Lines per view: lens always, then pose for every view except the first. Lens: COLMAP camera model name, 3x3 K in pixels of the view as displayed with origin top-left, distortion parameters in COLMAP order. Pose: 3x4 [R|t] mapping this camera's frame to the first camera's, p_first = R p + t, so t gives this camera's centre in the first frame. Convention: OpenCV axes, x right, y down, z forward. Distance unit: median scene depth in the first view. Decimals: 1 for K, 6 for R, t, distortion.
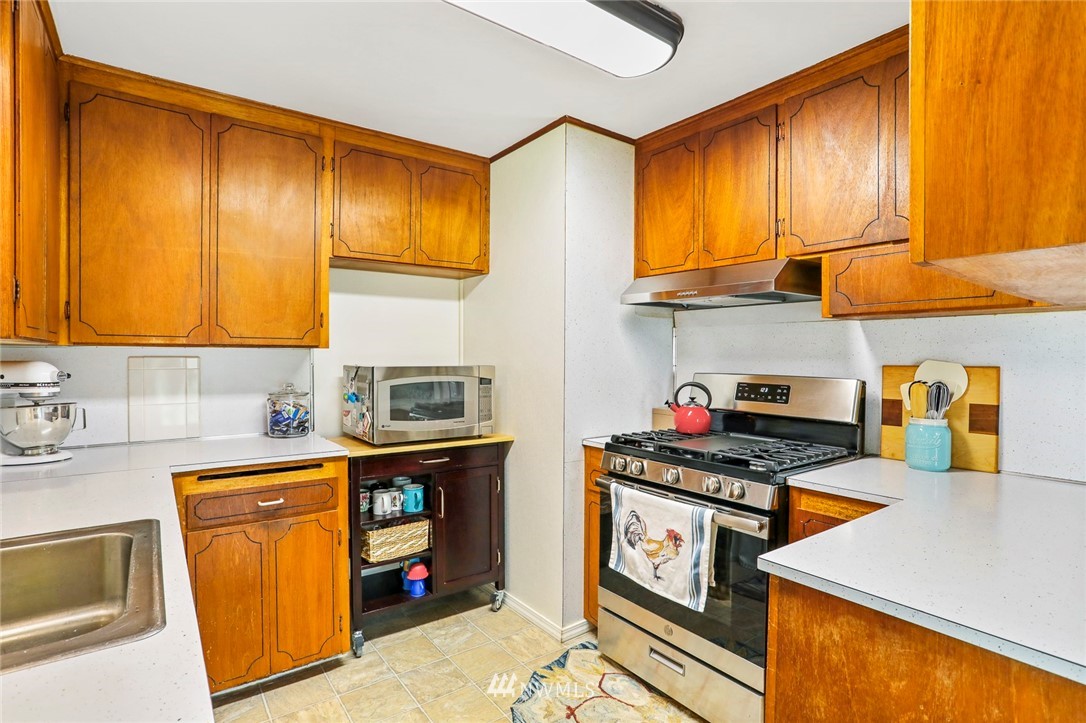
lens RADIAL K [[541.6, 0, 542.0], [0, 541.6, 356.9], [0, 0, 1]] dist [-0.010787, 0.003919]
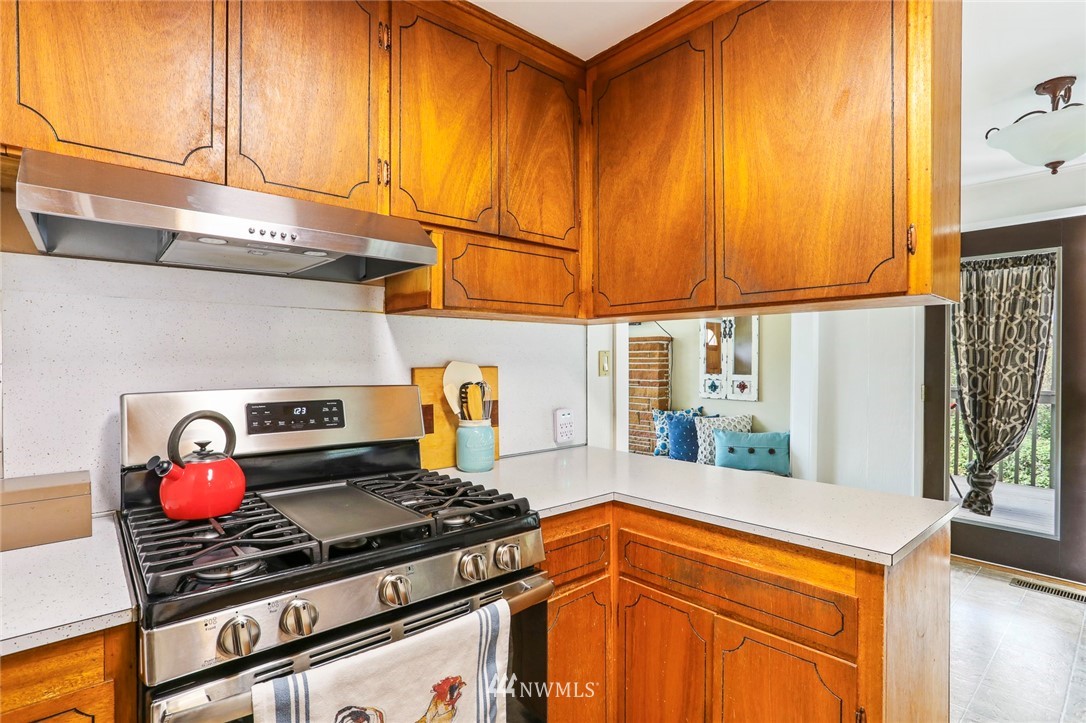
lens RADIAL K [[541.6, 0, 544.1], [0, 541.6, 369.0], [0, 0, 1]] dist [-0.010787, 0.003919]
pose [[-0.070681, -0.005241, 0.997485, -0.272751], [0.006140, 0.999965, 0.005689, 0.012234], [-0.997480, 0.006526, -0.070646, 0.873938]]
